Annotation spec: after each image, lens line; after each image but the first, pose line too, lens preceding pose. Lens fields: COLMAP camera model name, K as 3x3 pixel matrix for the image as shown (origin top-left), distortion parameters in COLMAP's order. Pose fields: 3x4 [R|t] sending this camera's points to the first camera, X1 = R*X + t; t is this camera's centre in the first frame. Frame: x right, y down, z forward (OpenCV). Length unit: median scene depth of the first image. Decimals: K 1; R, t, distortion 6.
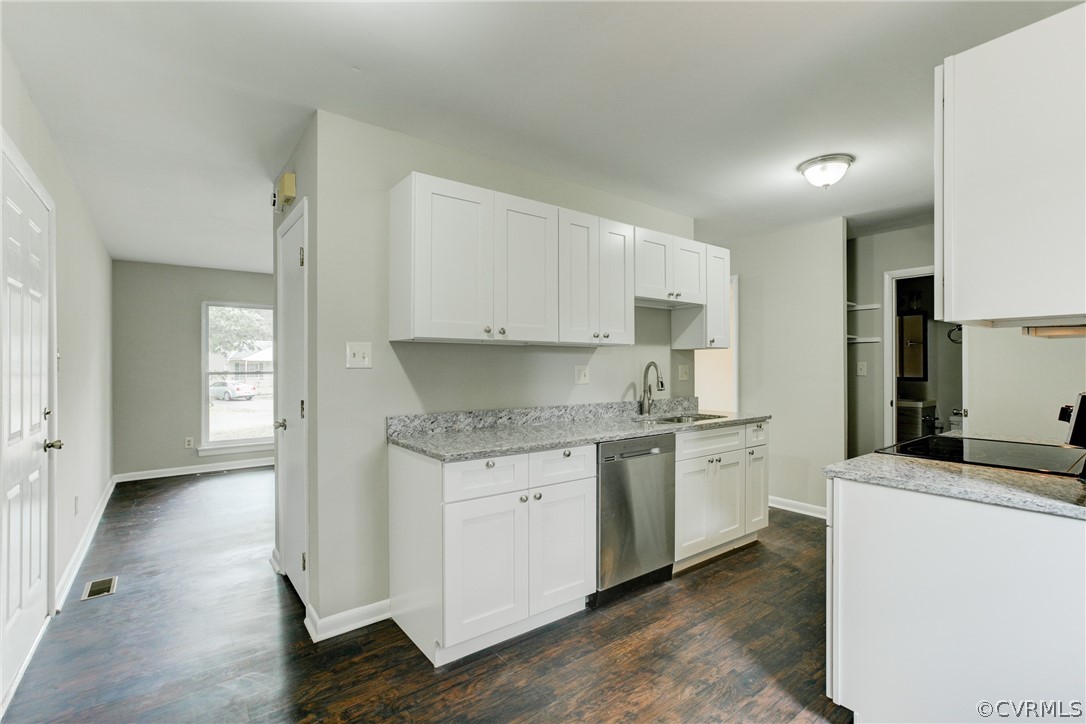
lens RADIAL K [[497.1, 0, 545.6], [0, 497.1, 368.8], [0, 0, 1]] dist [-0.024286, 0.017364]
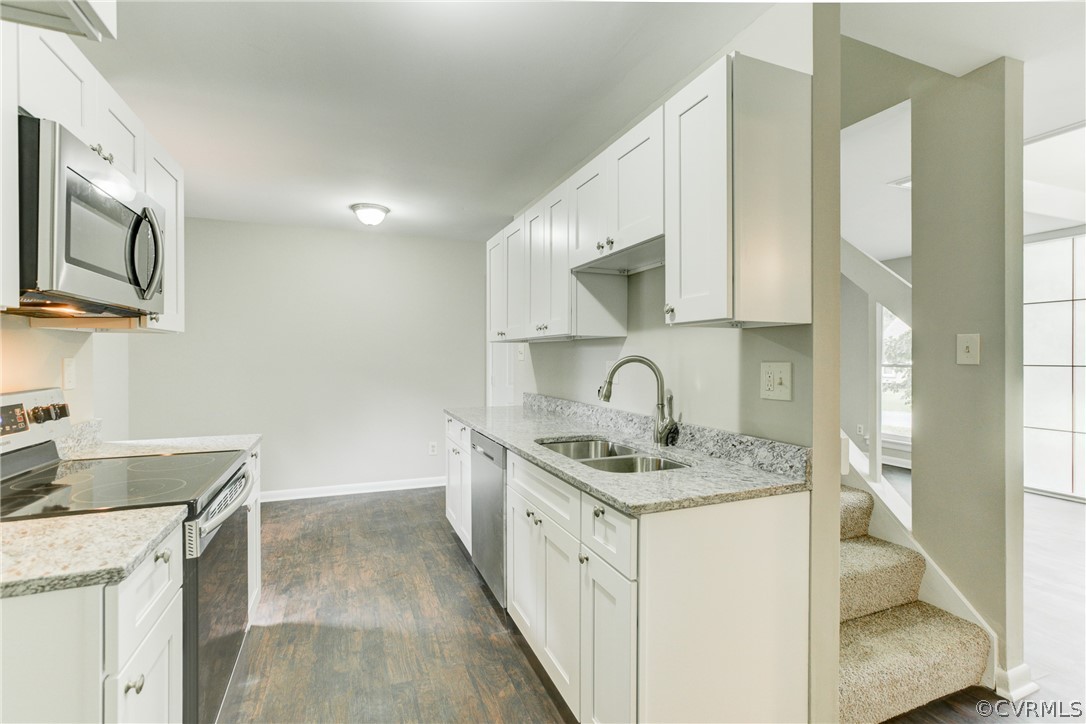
lens RADIAL K [[497.1, 0, 542.6], [0, 497.1, 359.7], [0, 0, 1]] dist [-0.024286, 0.017364]
pose [[-0.269108, 0.007844, -0.963078, 1.090098], [-0.006871, 0.999926, 0.010064, -0.018974], [0.963085, 0.009325, -0.269034, 1.375724]]
